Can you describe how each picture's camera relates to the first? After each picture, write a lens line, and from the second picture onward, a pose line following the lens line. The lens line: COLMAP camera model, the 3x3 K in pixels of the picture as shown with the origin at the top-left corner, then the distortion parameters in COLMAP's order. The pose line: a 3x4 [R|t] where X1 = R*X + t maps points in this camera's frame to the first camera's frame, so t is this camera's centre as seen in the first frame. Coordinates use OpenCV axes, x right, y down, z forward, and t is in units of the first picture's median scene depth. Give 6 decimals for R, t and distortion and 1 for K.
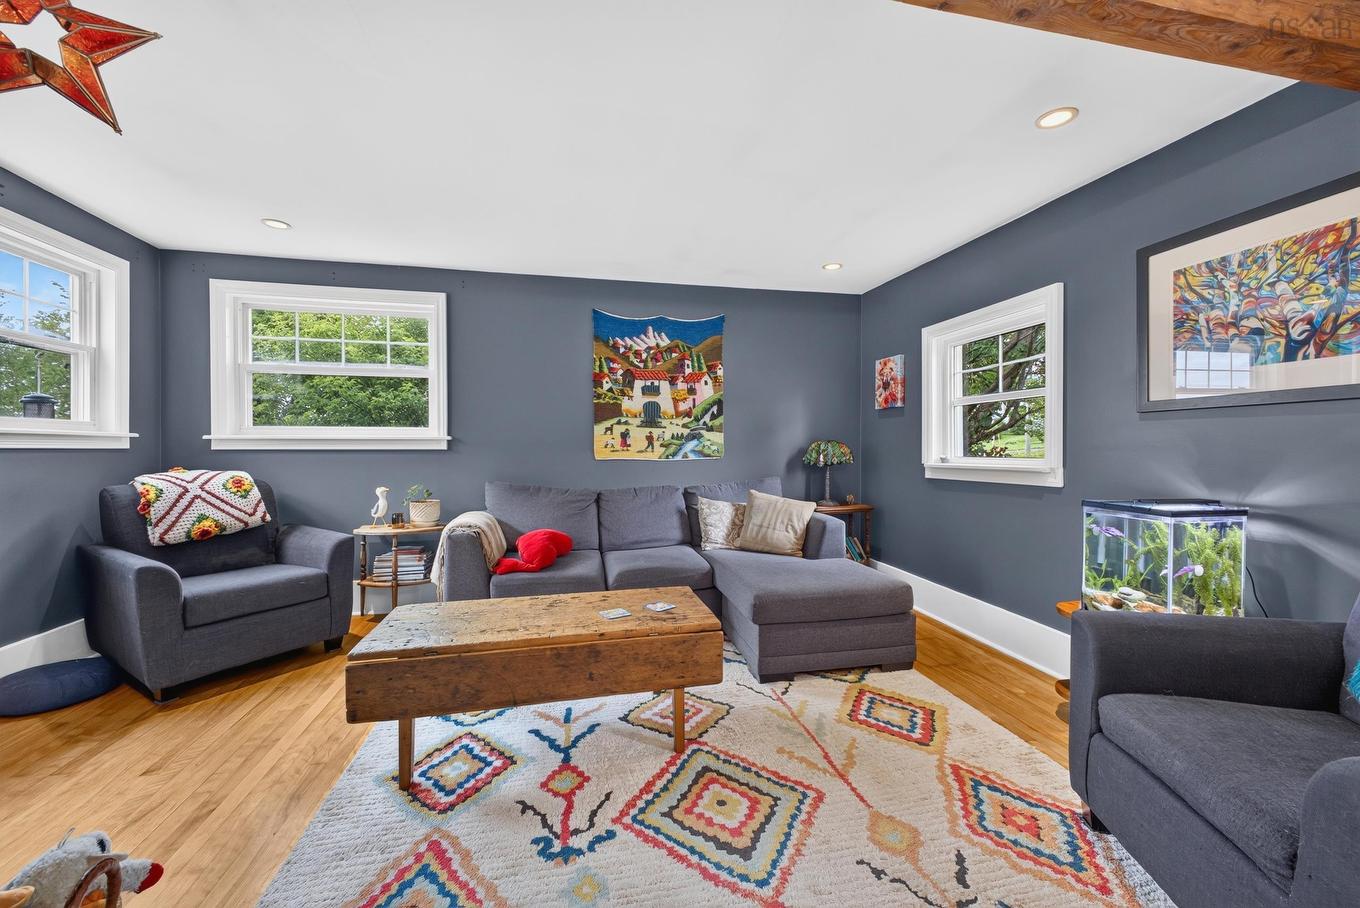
lens RADIAL K [[530.7, 0, 683.7], [0, 530.7, 449.6], [0, 0, 1]] dist [0.033743, -0.012619]
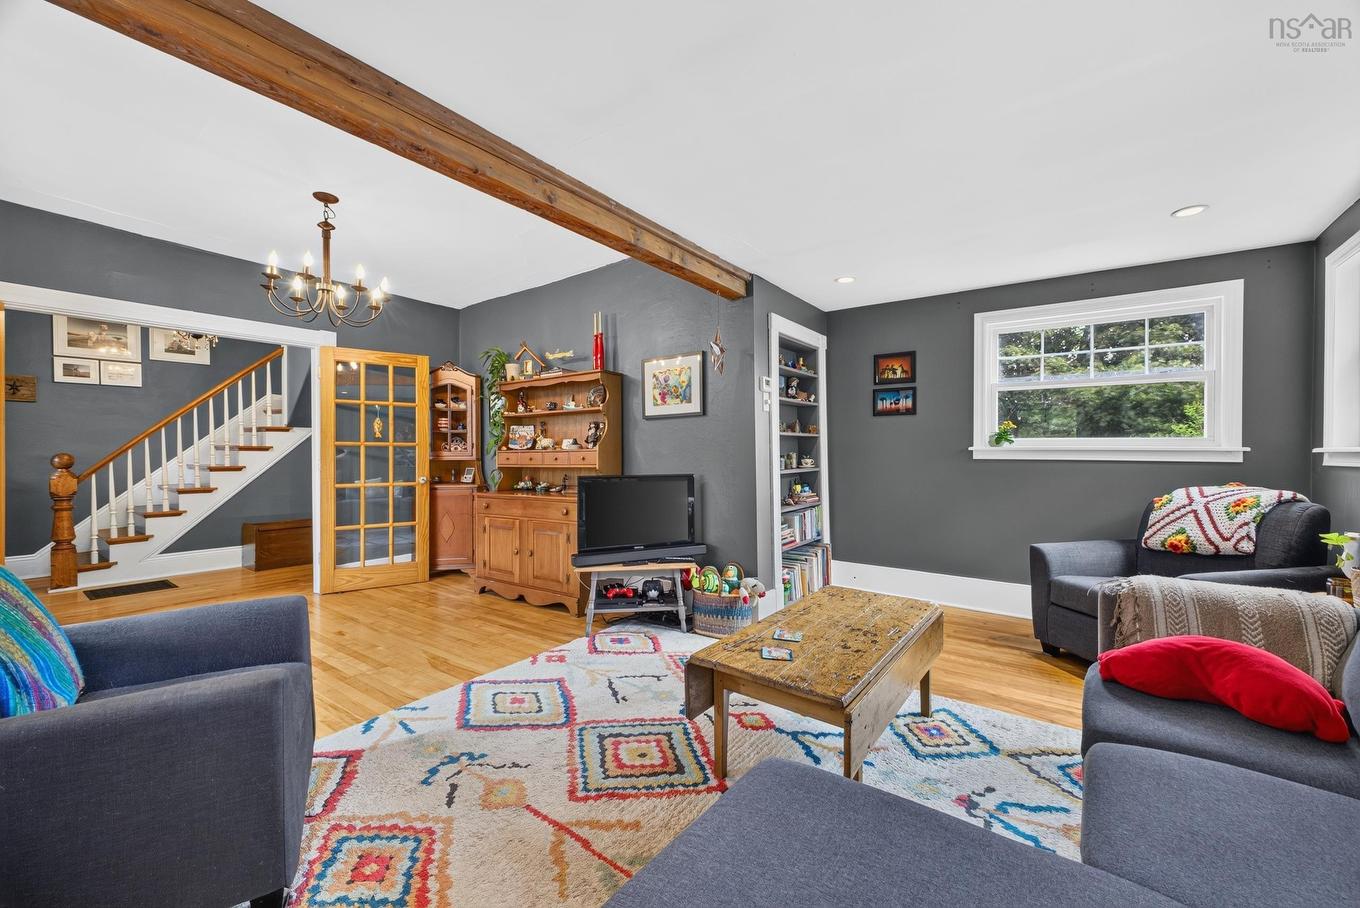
lens RADIAL K [[530.7, 0, 683.7], [0, 530.7, 449.6], [0, 0, 1]] dist [0.033743, -0.012619]
pose [[-0.756598, -0.003734, -0.653870, 0.417269], [-0.006996, 0.999973, 0.002385, -0.019948], [0.653843, 0.006379, -0.756603, 1.034727]]
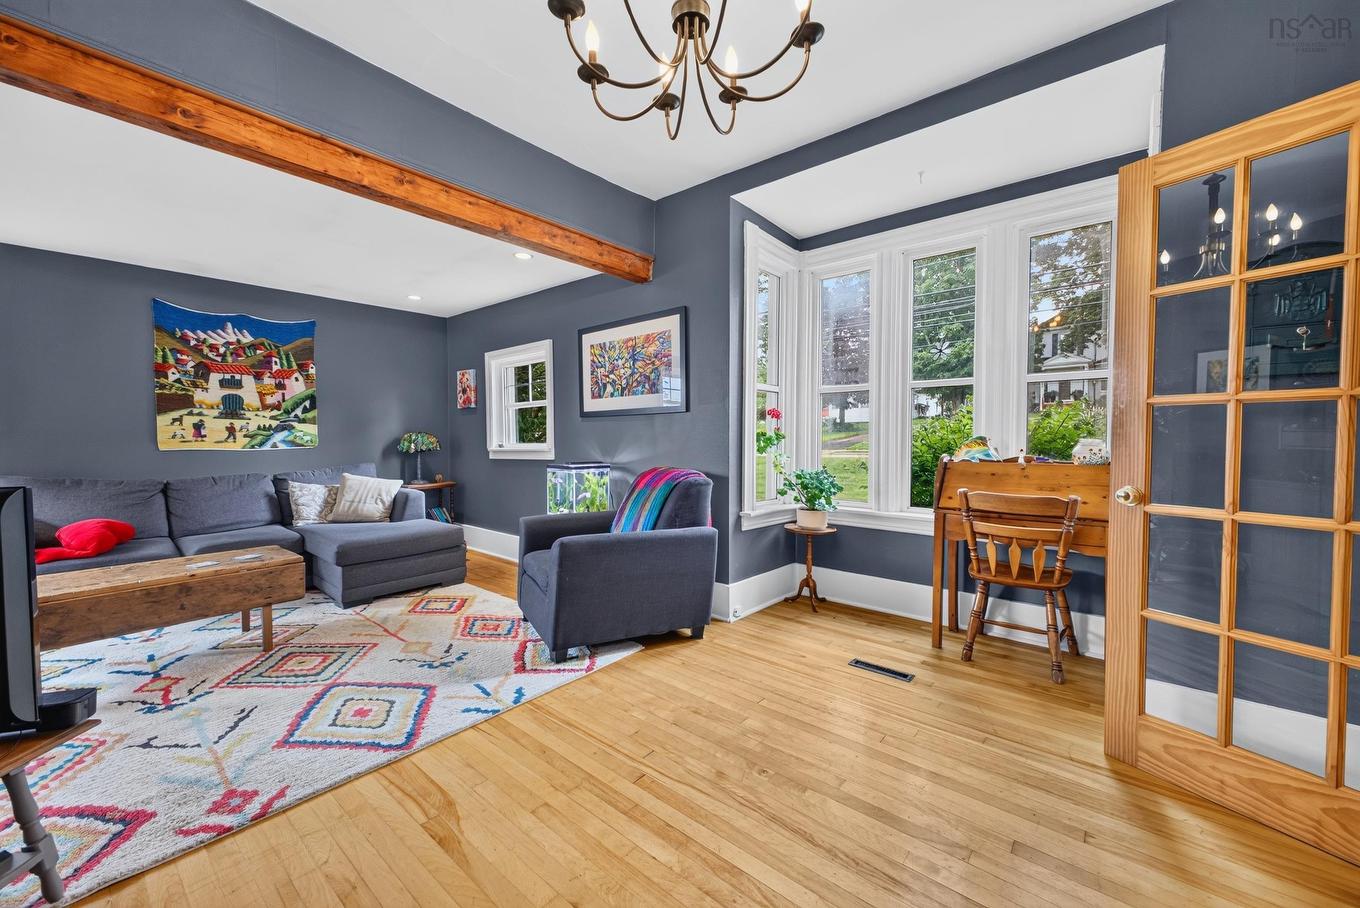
lens RADIAL K [[529.9, 0, 686.5], [0, 529.9, 450.3], [0, 0, 1]] dist [0.001690, -0.000161]
pose [[0.793758, -0.016502, 0.608010, 0.015859], [0.007045, 0.999814, 0.017938, 0.009703], [-0.608193, -0.009955, 0.793727, -0.473763]]
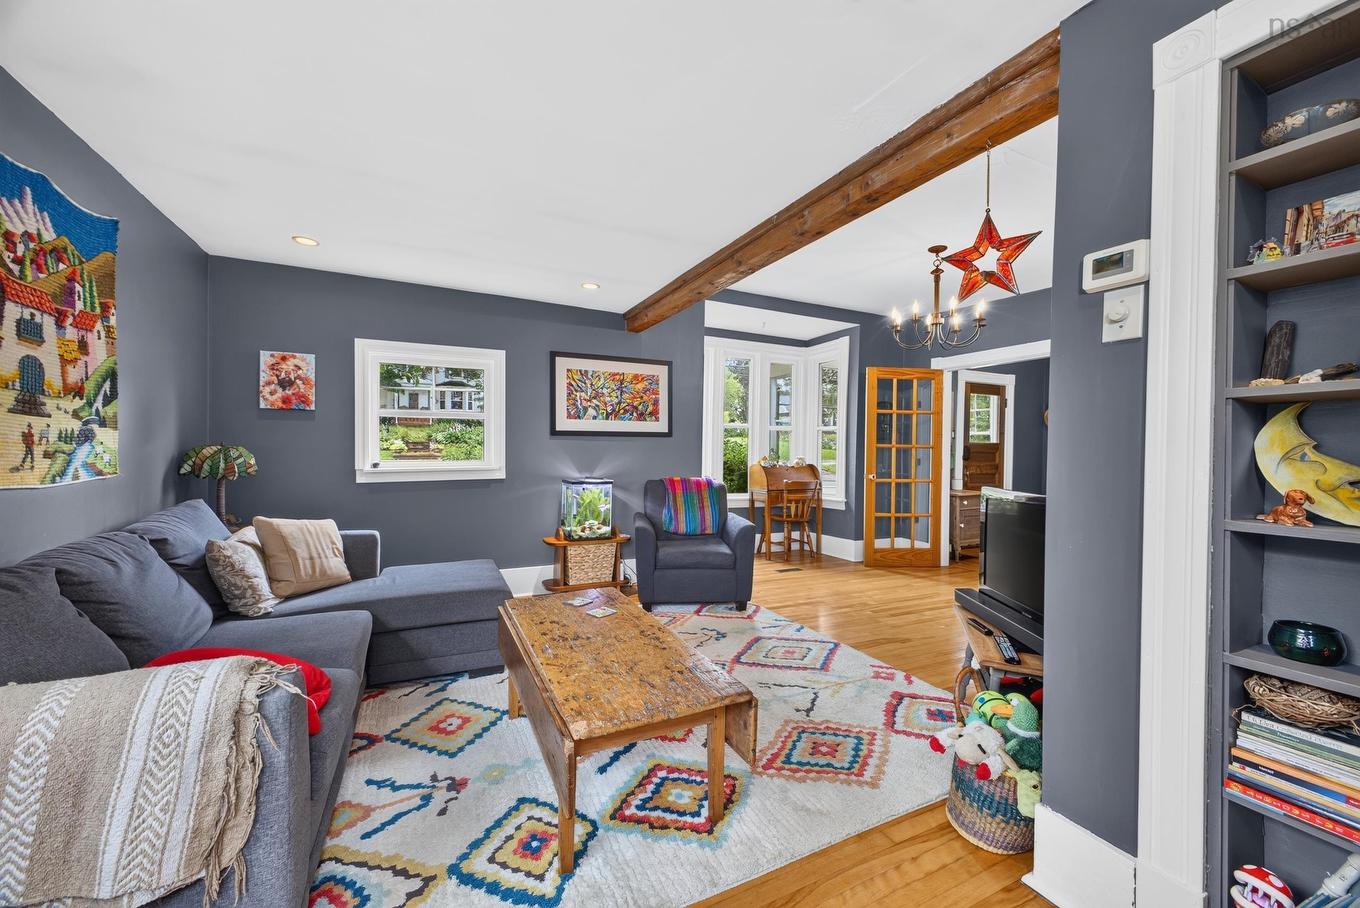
lens RADIAL K [[532.7, 0, 676.2], [0, 532.7, 450.9], [0, 0, 1]] dist [0.020679, -0.000074]
pose [[-0.234885, -0.005448, 0.972008, -0.784719], [-0.001061, 0.999985, 0.005348, -0.017524], [-0.972023, 0.000224, -0.234887, 0.714014]]
